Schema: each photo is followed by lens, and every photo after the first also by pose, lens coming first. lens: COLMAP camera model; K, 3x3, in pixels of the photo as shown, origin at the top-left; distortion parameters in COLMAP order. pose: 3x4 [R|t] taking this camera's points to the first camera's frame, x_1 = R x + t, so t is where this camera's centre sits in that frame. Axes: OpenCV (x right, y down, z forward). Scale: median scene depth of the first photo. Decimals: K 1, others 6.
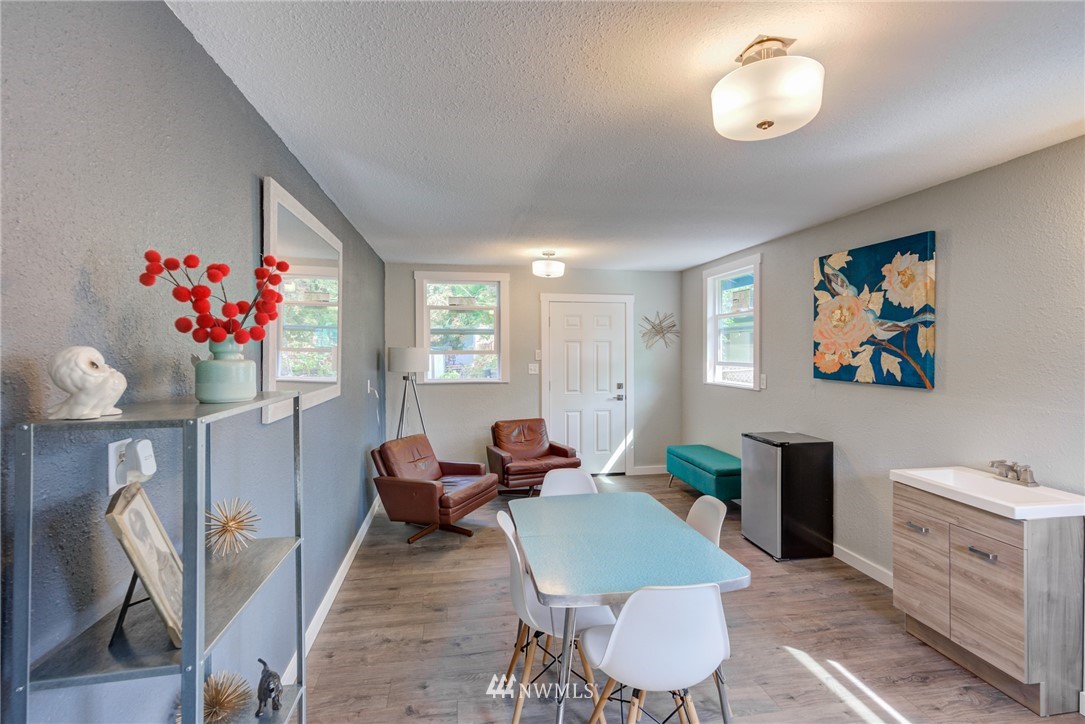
lens RADIAL K [[486.2, 0, 541.0], [0, 486.2, 358.0], [0, 0, 1]] dist [-0.013150, 0.011519]
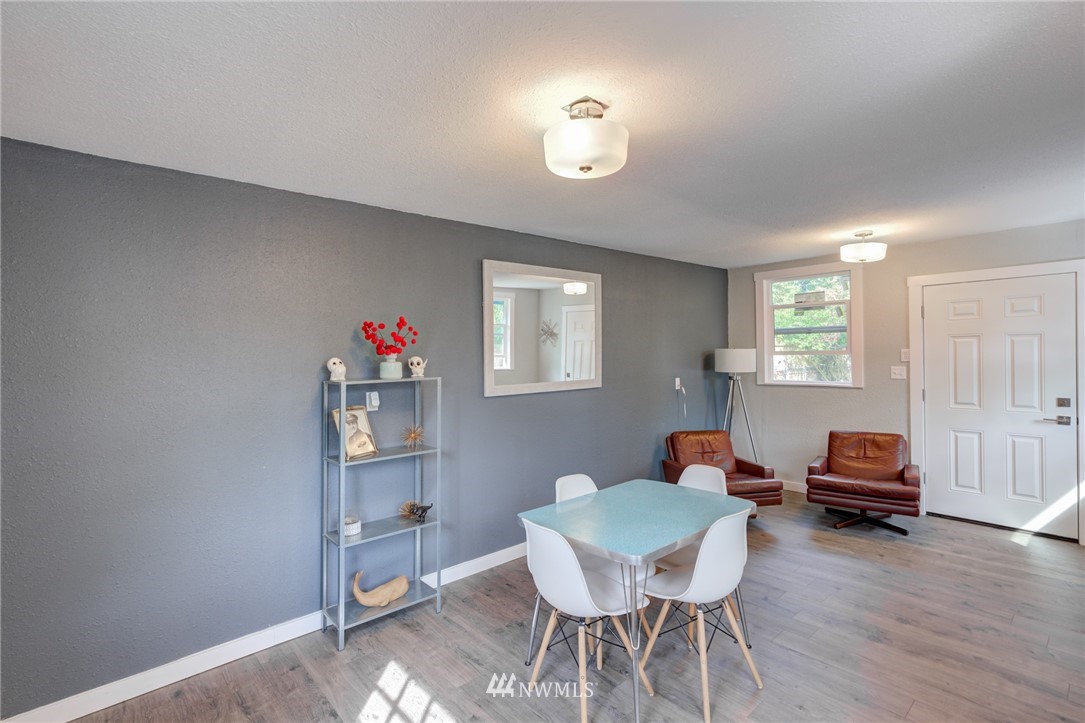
lens RADIAL K [[486.2, 0, 541.0], [0, 486.2, 357.5], [0, 0, 1]] dist [-0.013150, 0.011519]
pose [[0.539679, 0.003432, -0.841864, 0.343618], [-0.000006, 0.999992, 0.004073, -0.005385], [0.841871, -0.002193, 0.539674, 0.064973]]
